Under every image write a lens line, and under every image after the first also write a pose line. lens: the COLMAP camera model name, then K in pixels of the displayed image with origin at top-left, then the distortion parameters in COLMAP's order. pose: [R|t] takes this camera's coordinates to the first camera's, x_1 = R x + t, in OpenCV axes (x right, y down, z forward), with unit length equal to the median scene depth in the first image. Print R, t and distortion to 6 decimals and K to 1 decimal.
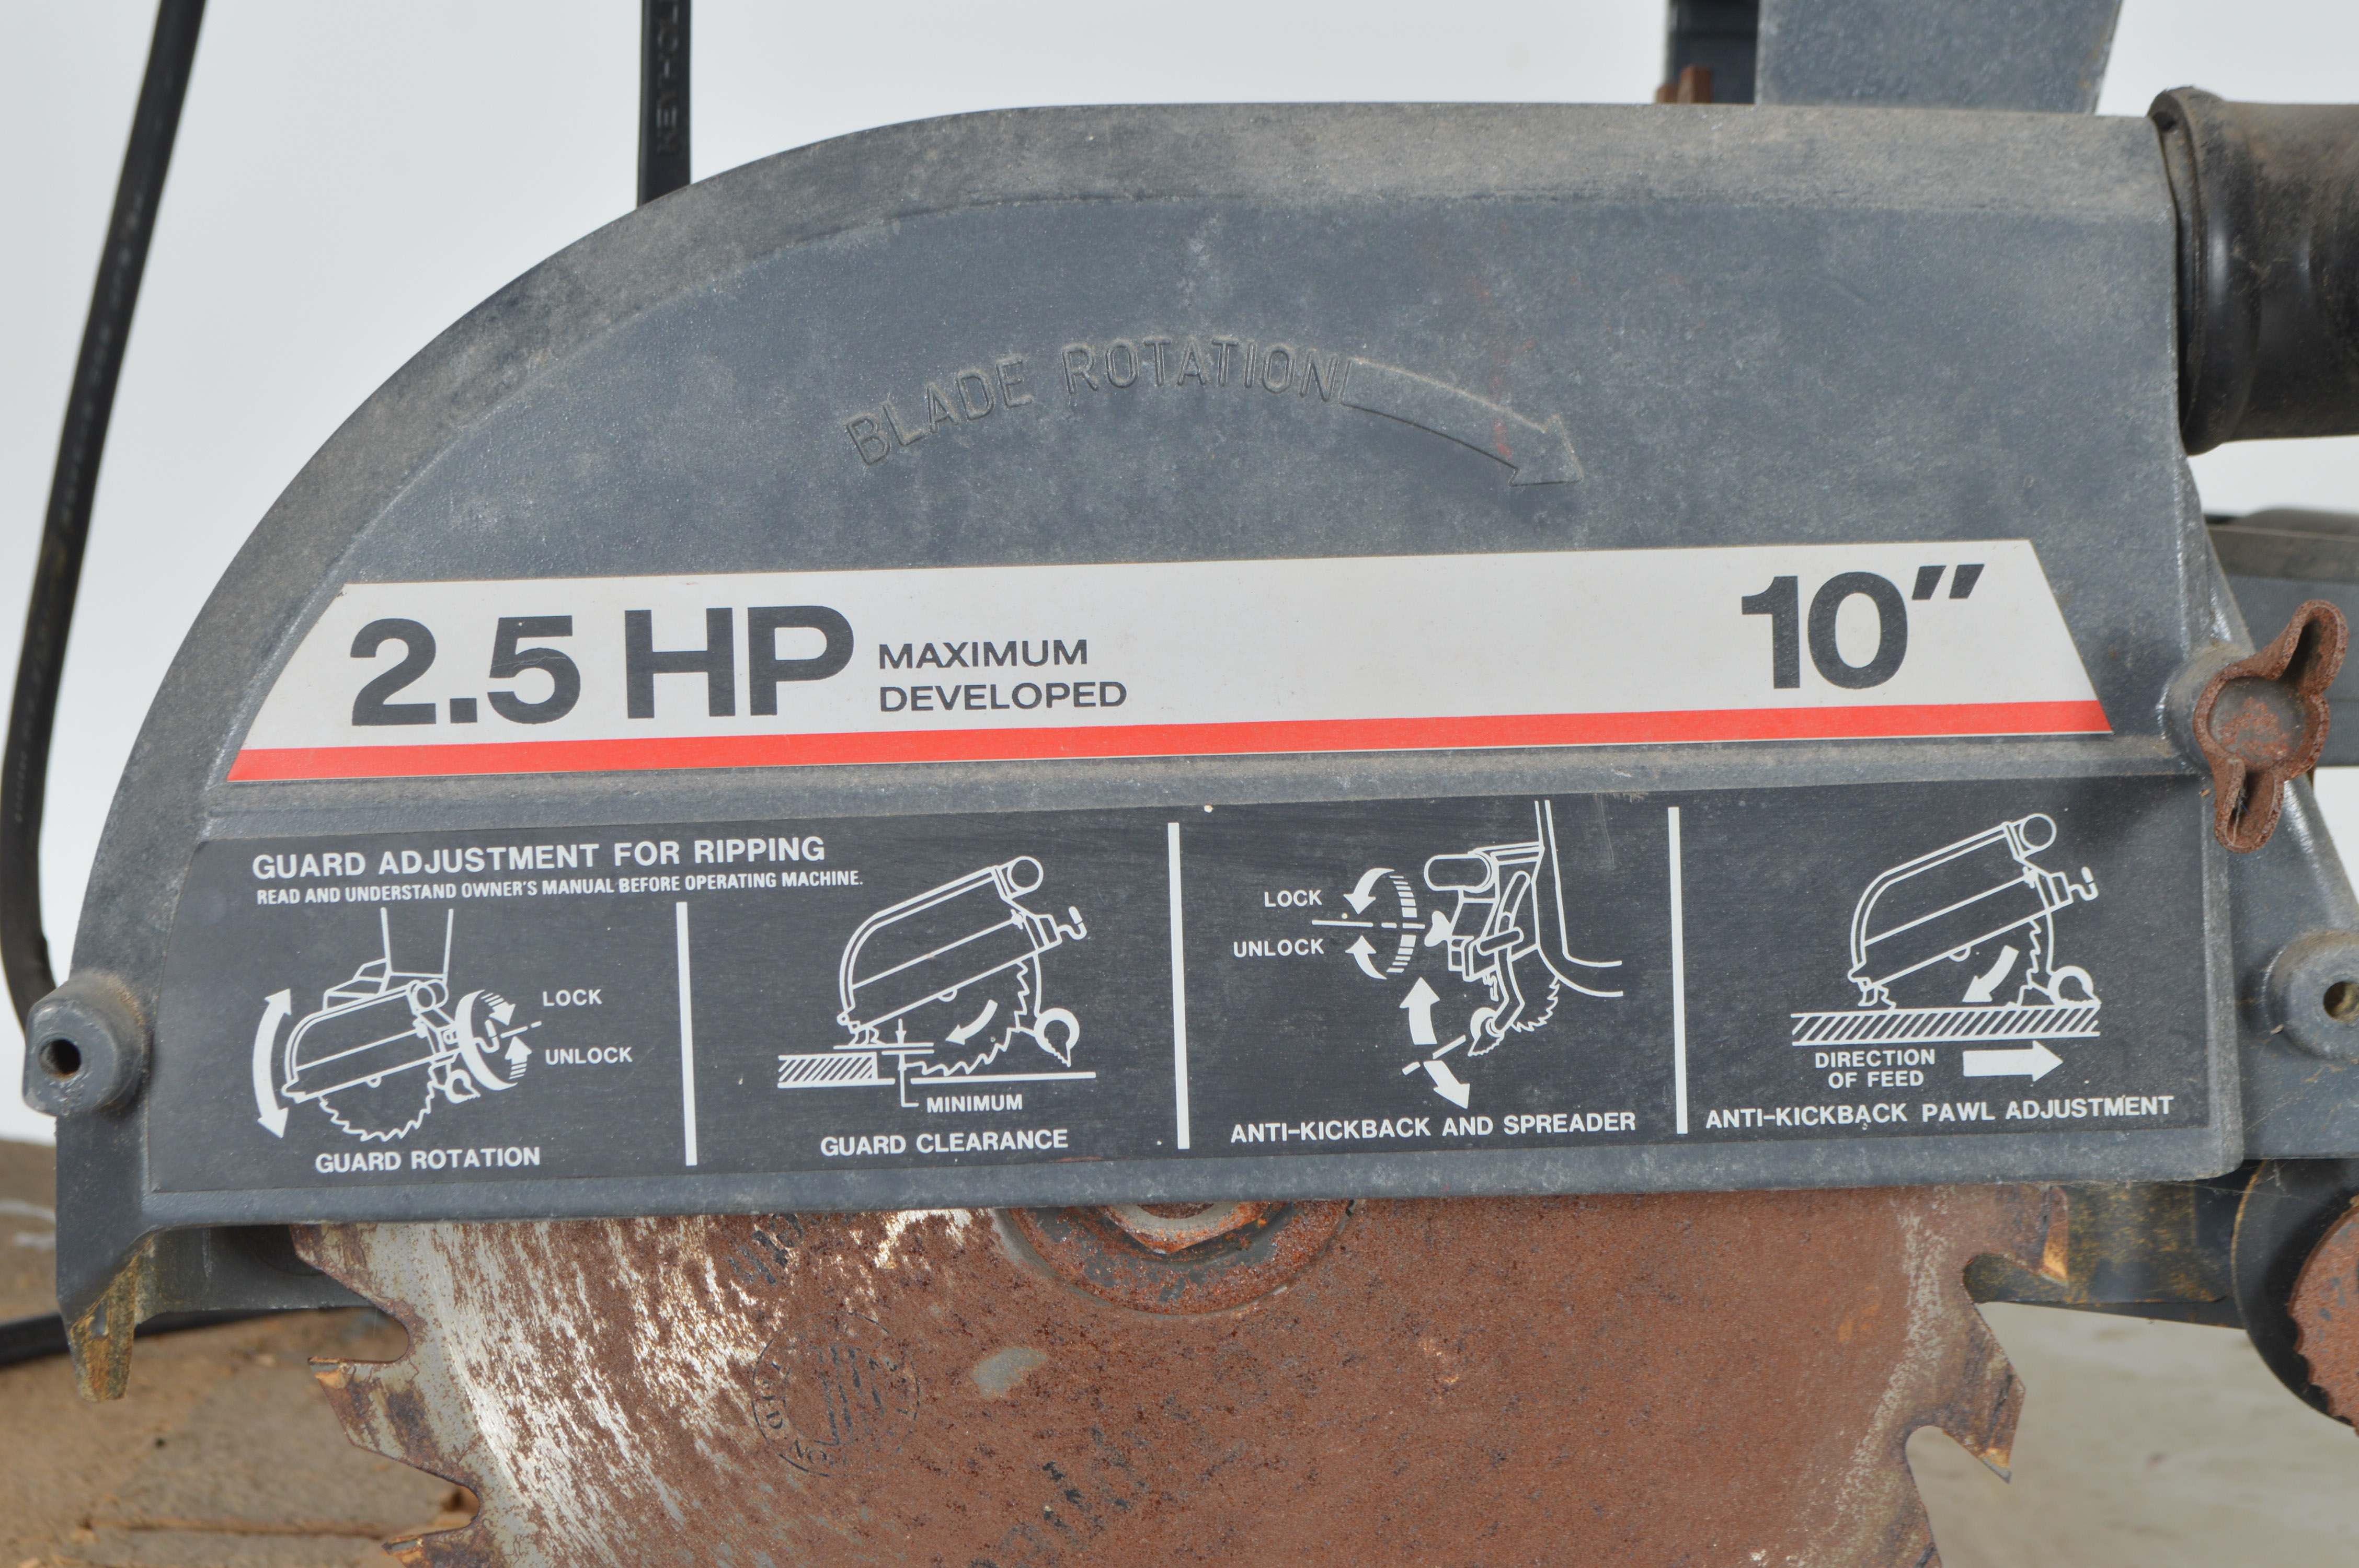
lens RADIAL K [[4135.9, 0, 1170.1], [0, 4135.9, 793.3], [0, 0, 1]] dist [0.004415, 0.000000]
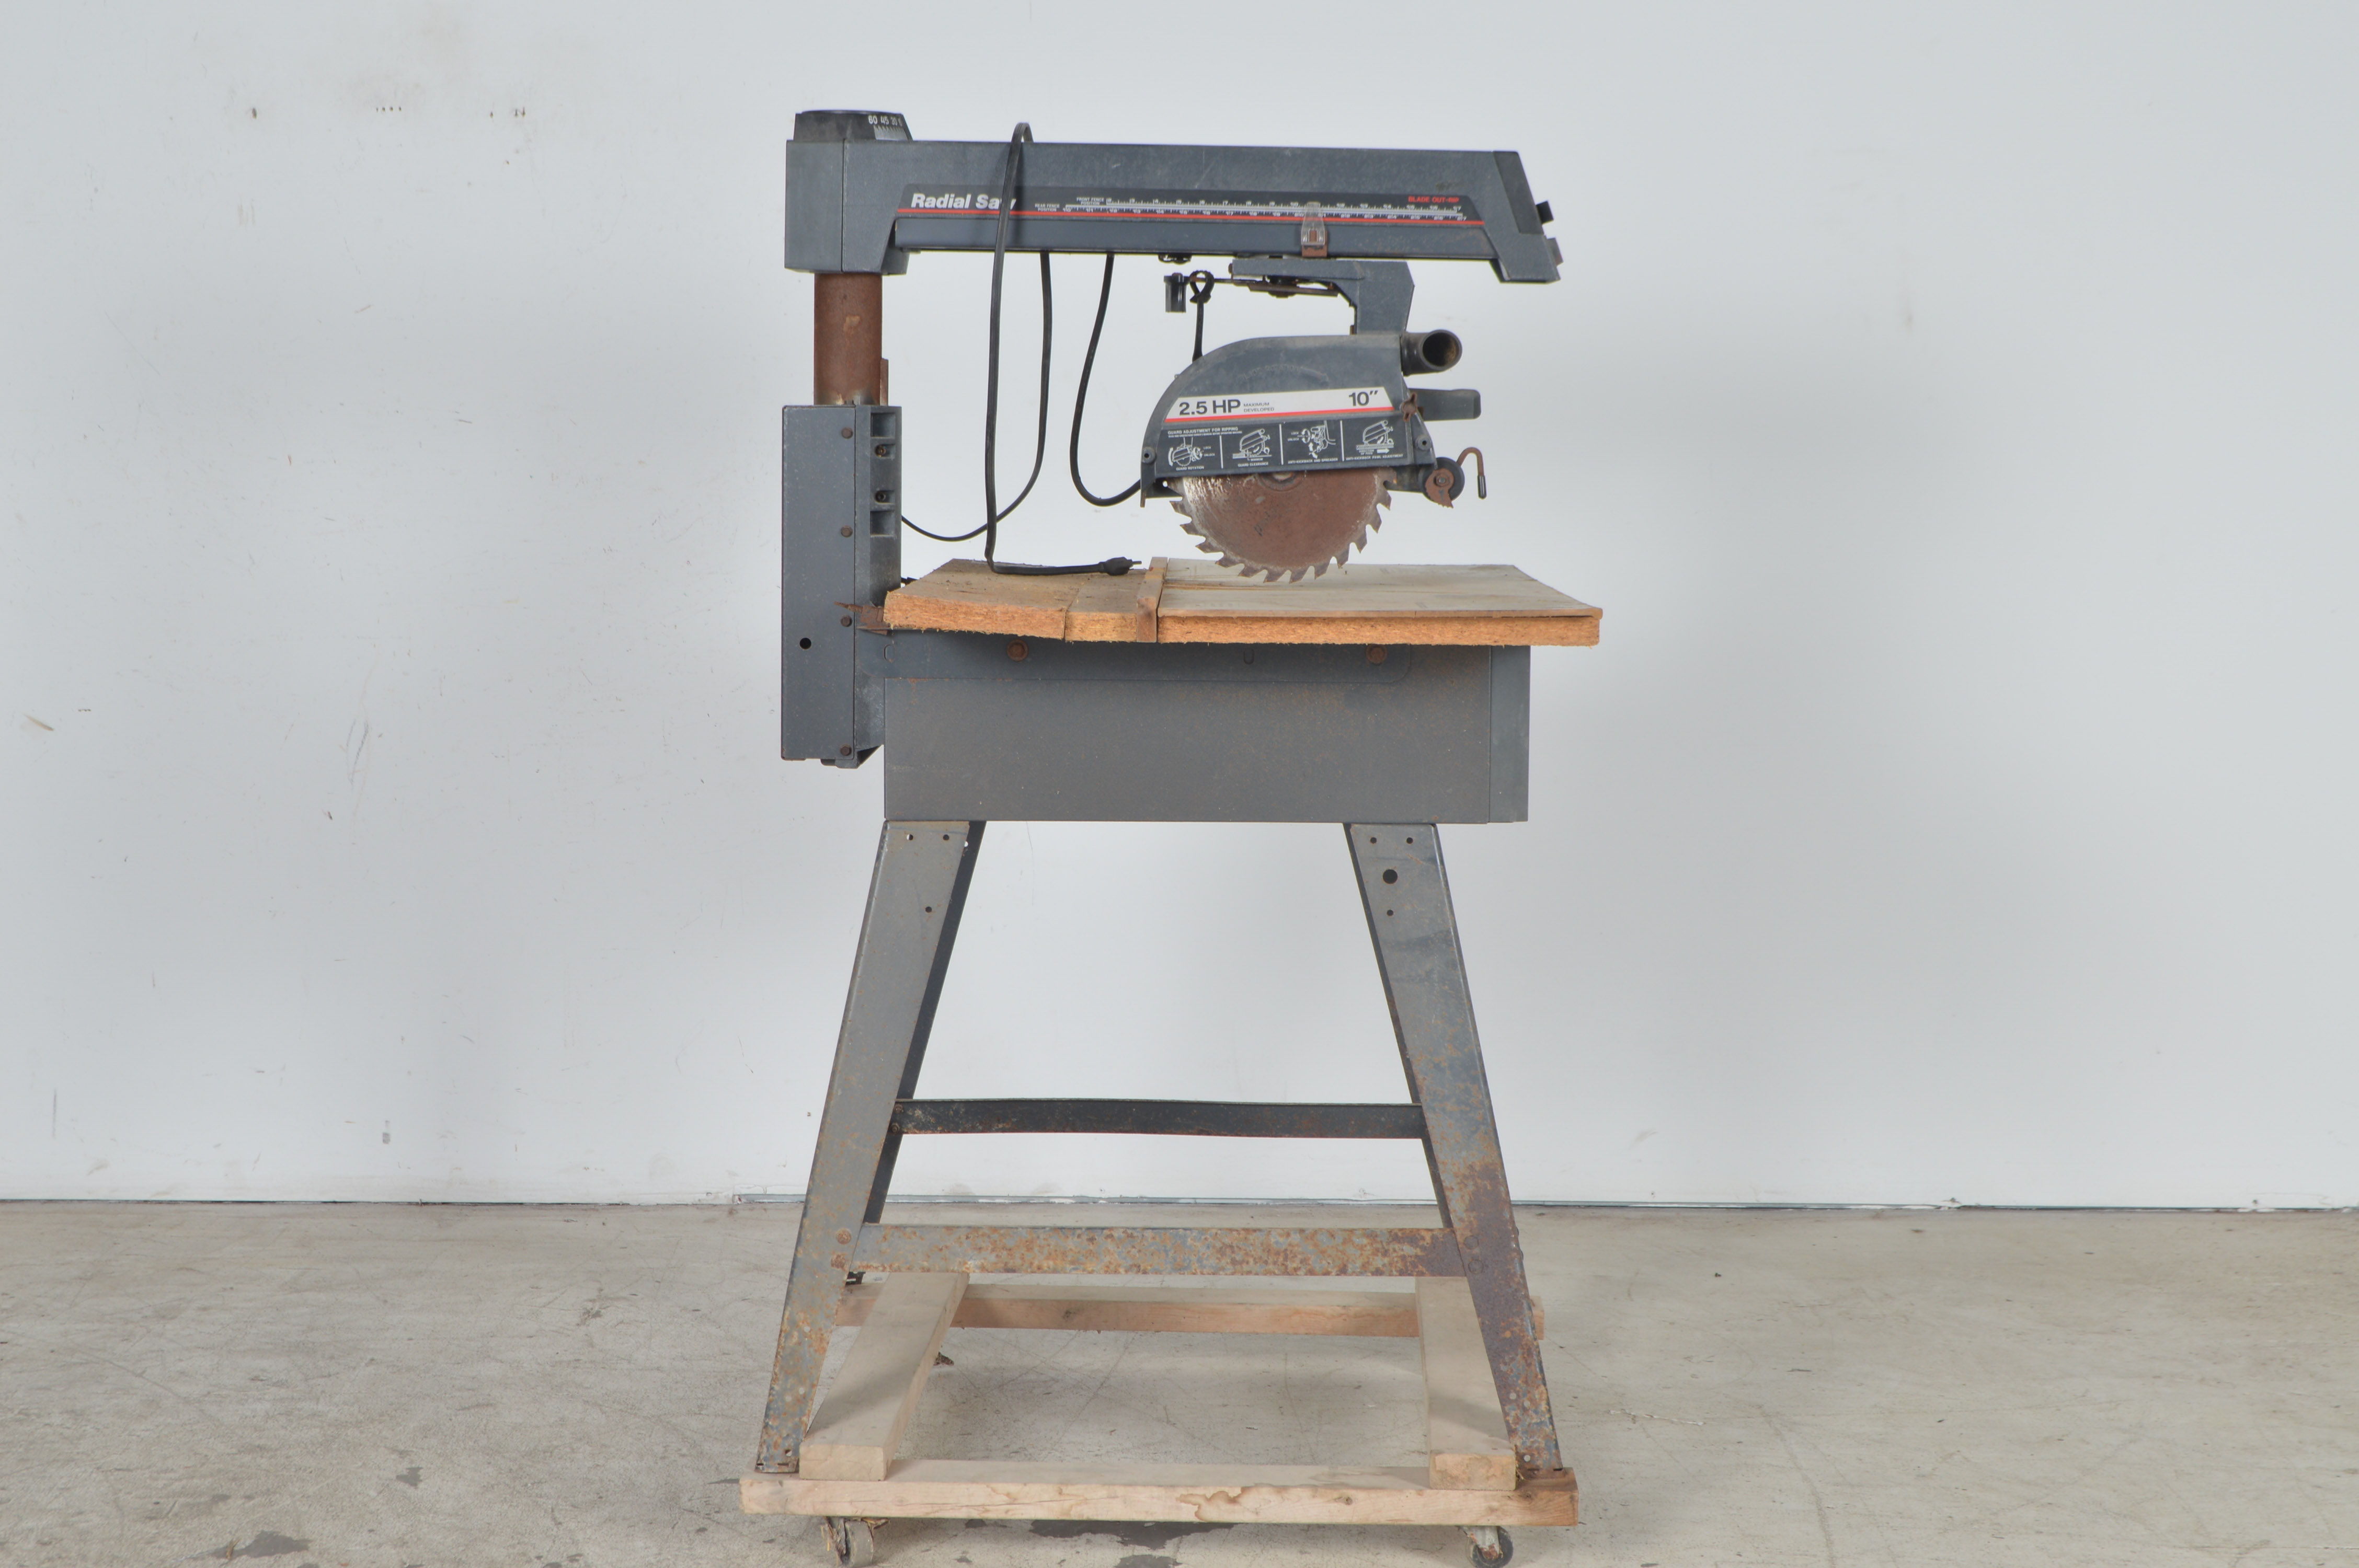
lens RADIAL K [[3881.8, 0, 1120.7], [0, 3881.8, 867.0], [0, 0, 1]] dist [0.014466, 0.000000]
pose [[0.999362, -0.024680, -0.025815, -0.137765], [0.024941, 0.999641, 0.009833, 0.800424], [0.025563, -0.010470, 0.999618, -6.706802]]
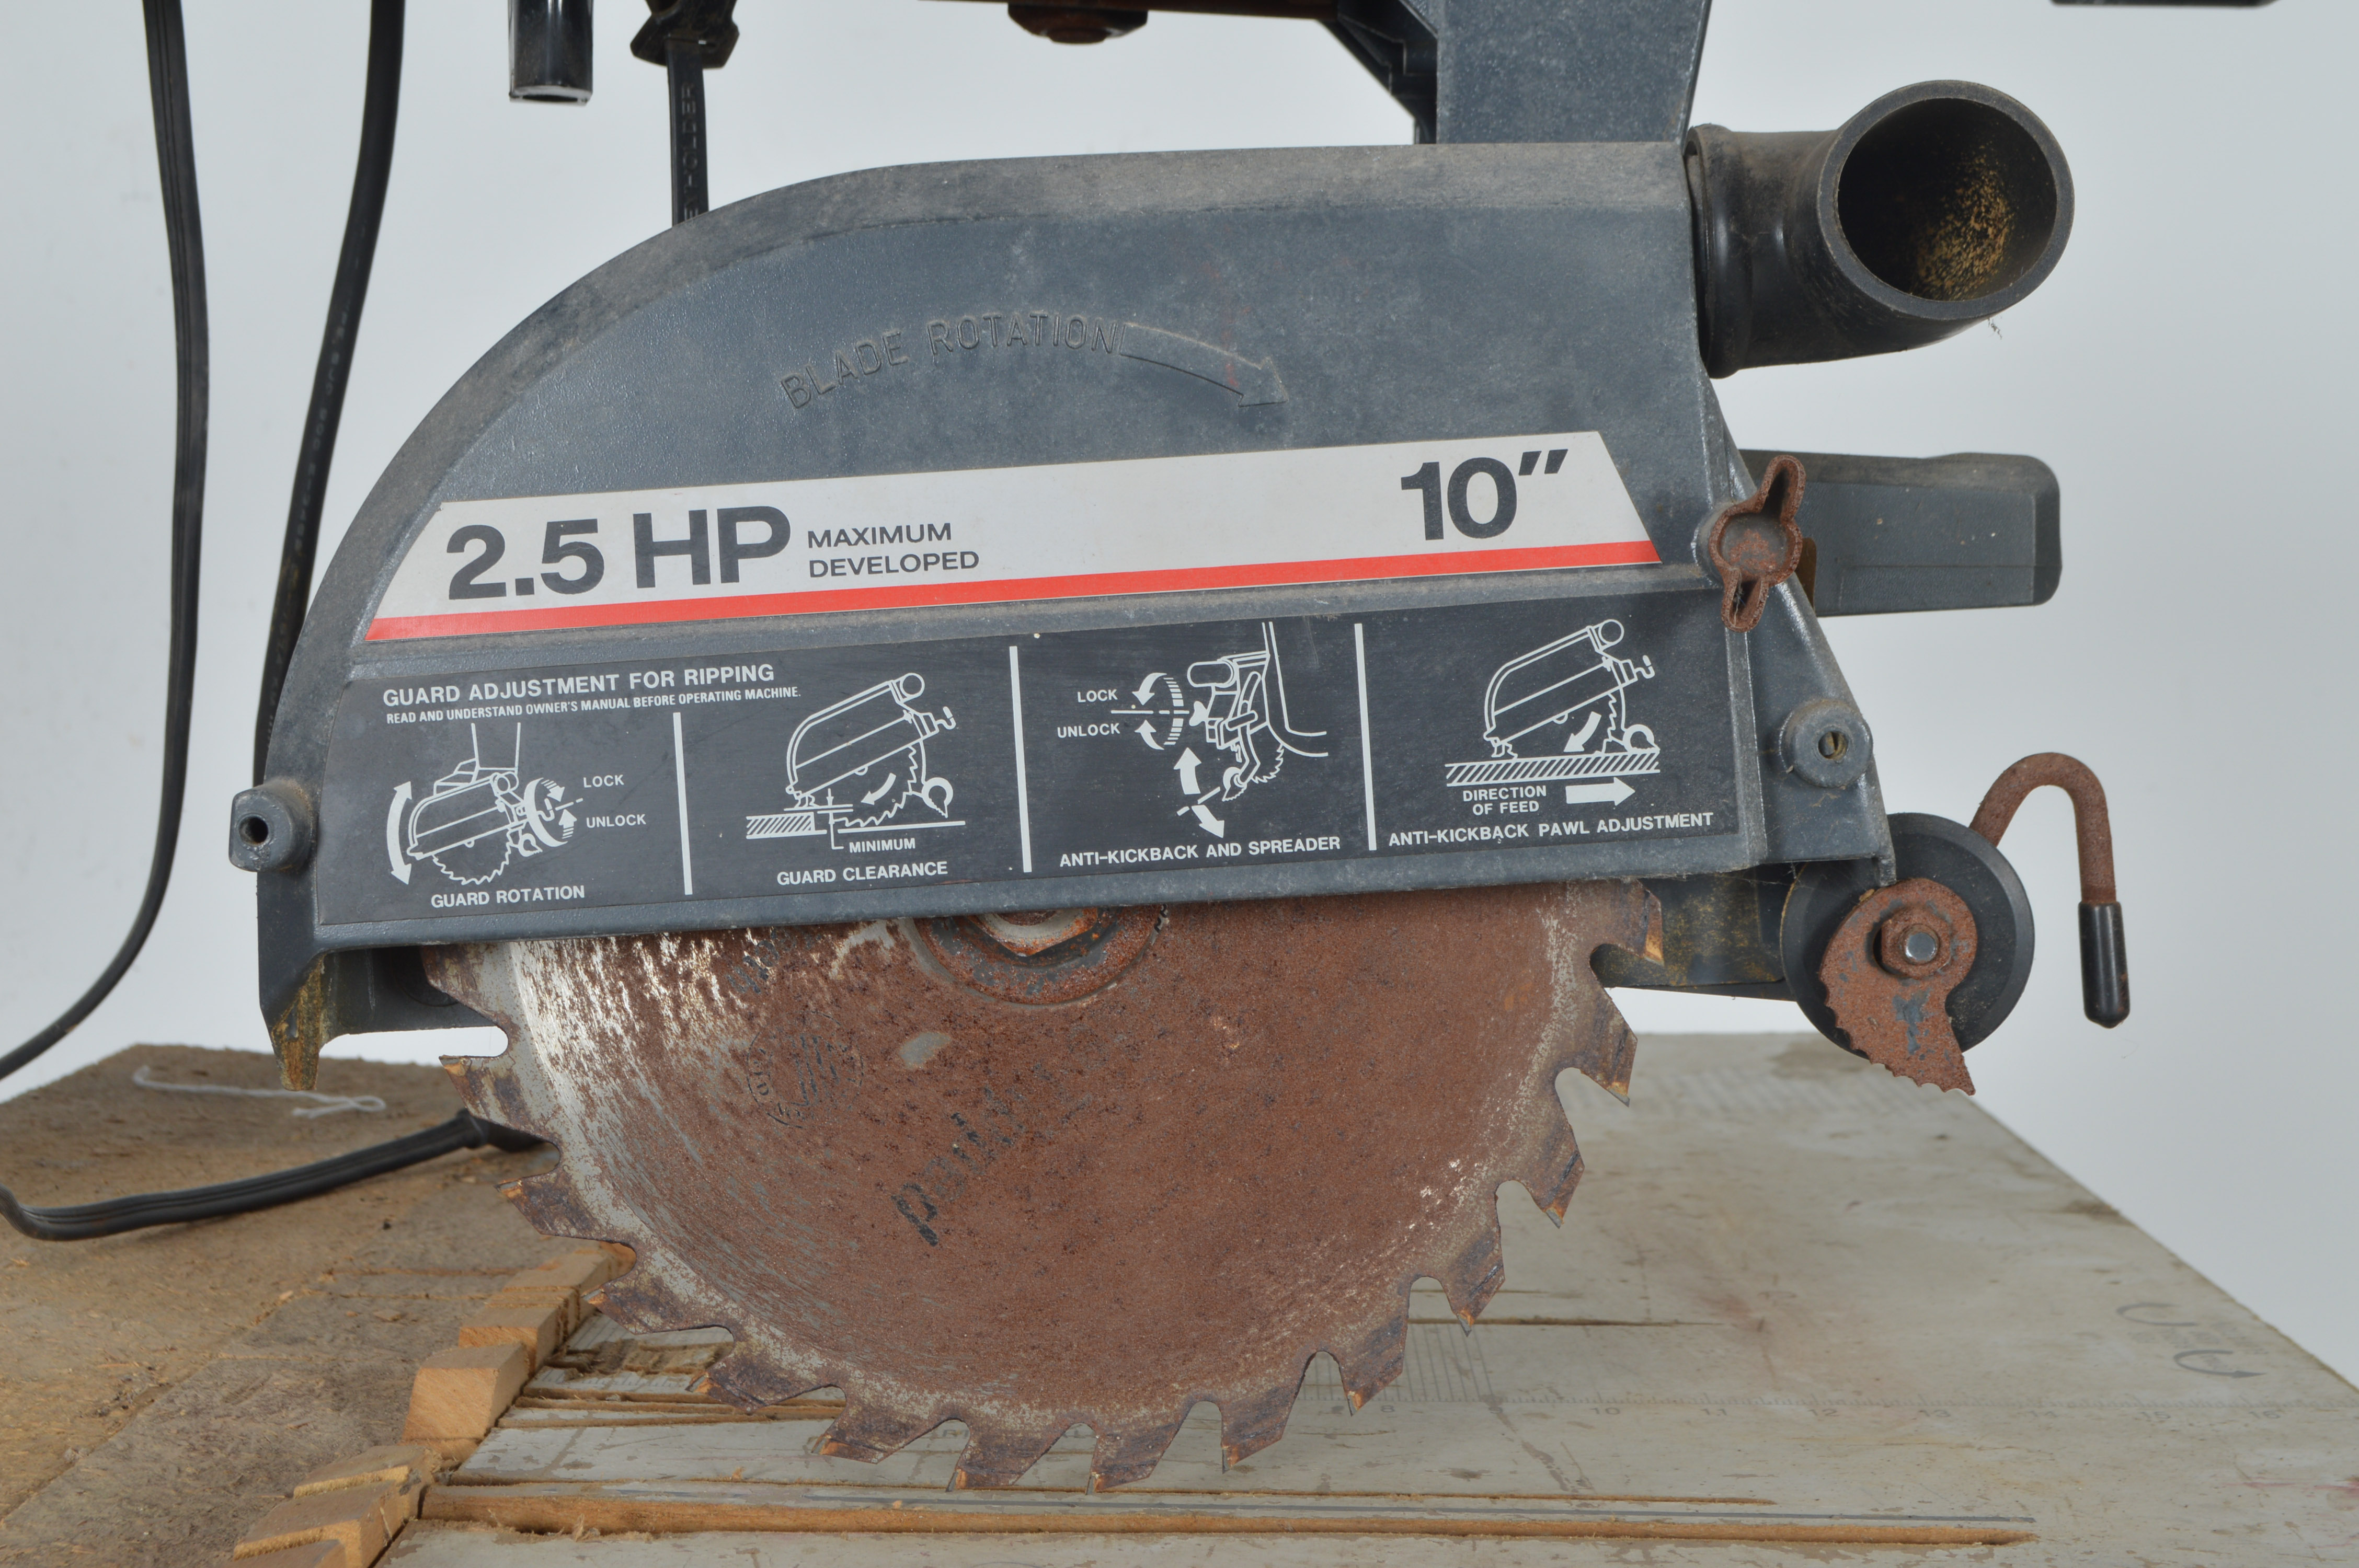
lens RADIAL K [[3275.9, 0, 1184.4], [0, 3275.9, 782.0], [0, 0, 1]] dist [-0.024898, 0.000000]
pose [[0.999174, -0.032482, -0.024411, 0.086844], [0.031501, 0.998721, -0.039536, 0.101472], [0.025664, 0.038734, 0.998920, -0.141078]]
